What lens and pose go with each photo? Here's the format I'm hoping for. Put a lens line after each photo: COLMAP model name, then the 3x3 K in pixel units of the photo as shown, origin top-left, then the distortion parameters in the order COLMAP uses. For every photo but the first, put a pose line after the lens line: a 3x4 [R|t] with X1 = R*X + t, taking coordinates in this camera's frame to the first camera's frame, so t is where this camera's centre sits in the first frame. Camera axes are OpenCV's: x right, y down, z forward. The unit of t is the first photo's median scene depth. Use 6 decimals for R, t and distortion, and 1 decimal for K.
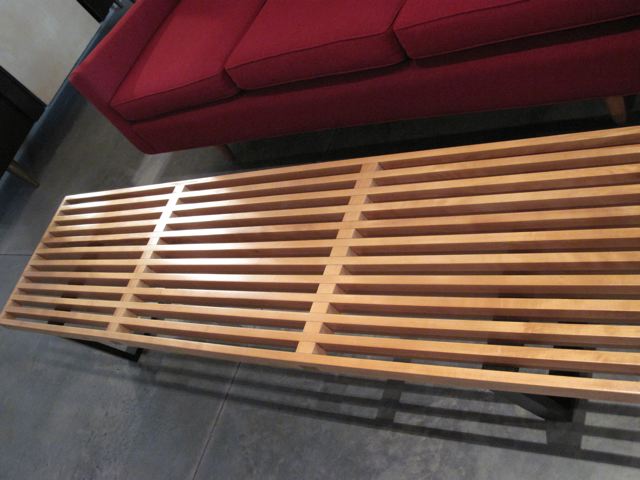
lens RADIAL K [[704.6, 0, 320.0], [0, 704.6, 240.0], [0, 0, 1]] dist [-0.196489, 0.220310]
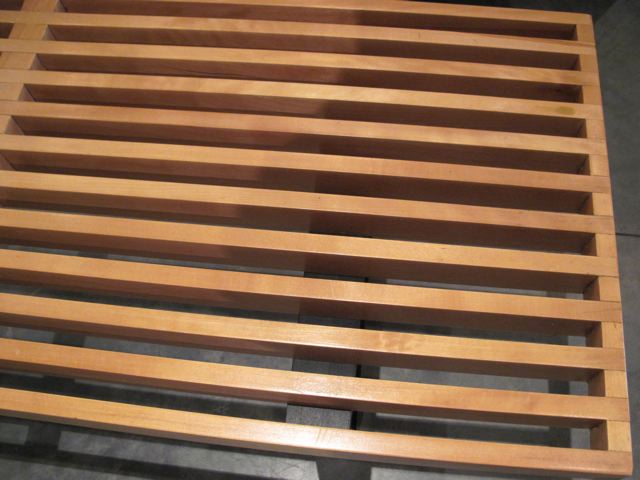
lens RADIAL K [[704.6, 0, 320.0], [0, 704.6, 240.0], [0, 0, 1]] dist [-0.196489, 0.220310]
pose [[0.838038, 0.028977, 0.544841, -0.030425], [-0.104052, 0.988749, 0.107460, -0.002667], [-0.535598, -0.146748, 0.831625, 0.438732]]
